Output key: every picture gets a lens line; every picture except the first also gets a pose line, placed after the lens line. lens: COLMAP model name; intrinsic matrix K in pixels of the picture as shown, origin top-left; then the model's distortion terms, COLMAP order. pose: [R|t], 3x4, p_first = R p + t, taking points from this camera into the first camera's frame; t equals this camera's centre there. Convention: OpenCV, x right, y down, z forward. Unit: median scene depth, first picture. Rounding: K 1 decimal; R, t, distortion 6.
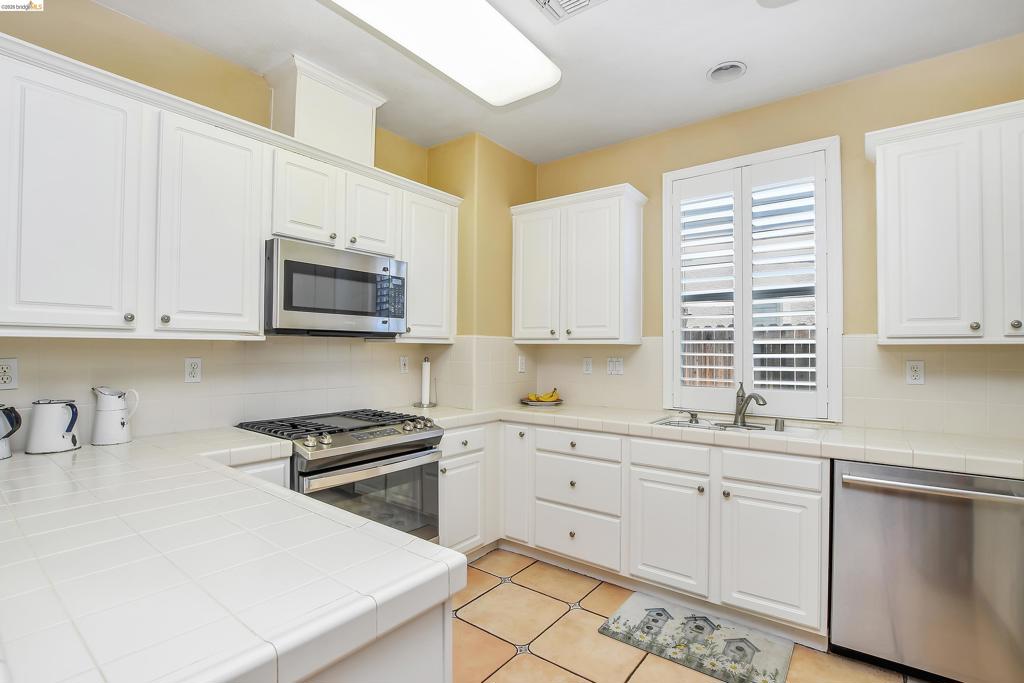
lens RADIAL K [[475.3, 0, 499.3], [0, 475.3, 345.2], [0, 0, 1]] dist [-0.028765, 0.000975]
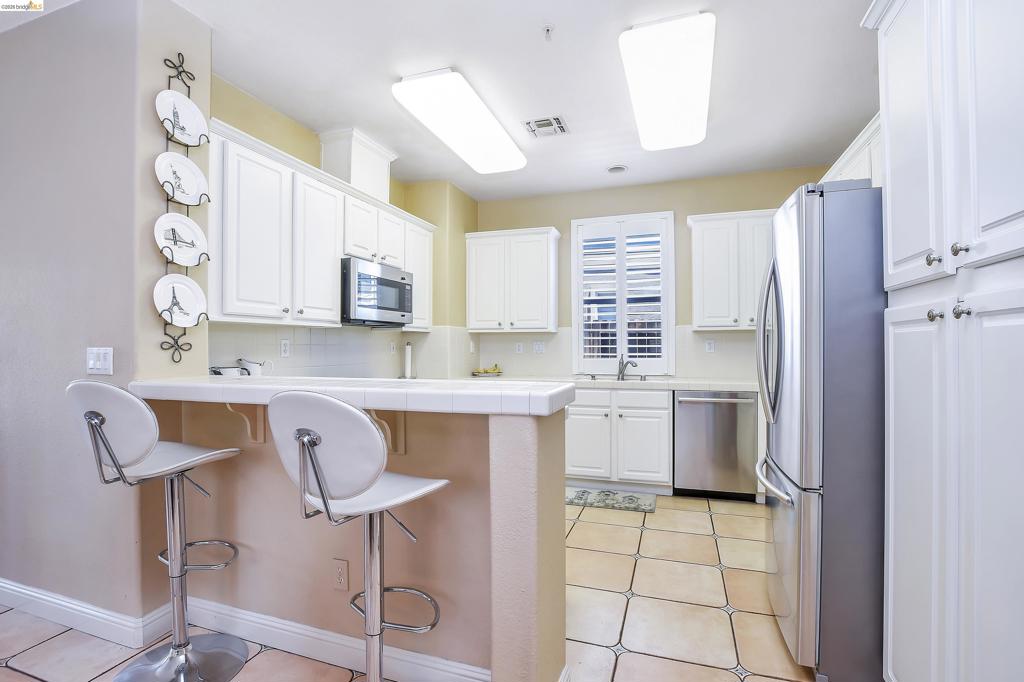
lens RADIAL K [[475.3, 0, 499.3], [0, 475.3, 344.7], [0, 0, 1]] dist [-0.028765, 0.000975]
pose [[0.951990, -0.008057, 0.306022, -0.422413], [0.006043, 0.999953, 0.007528, 0.031312], [-0.306068, -0.005317, 0.951995, -0.470767]]
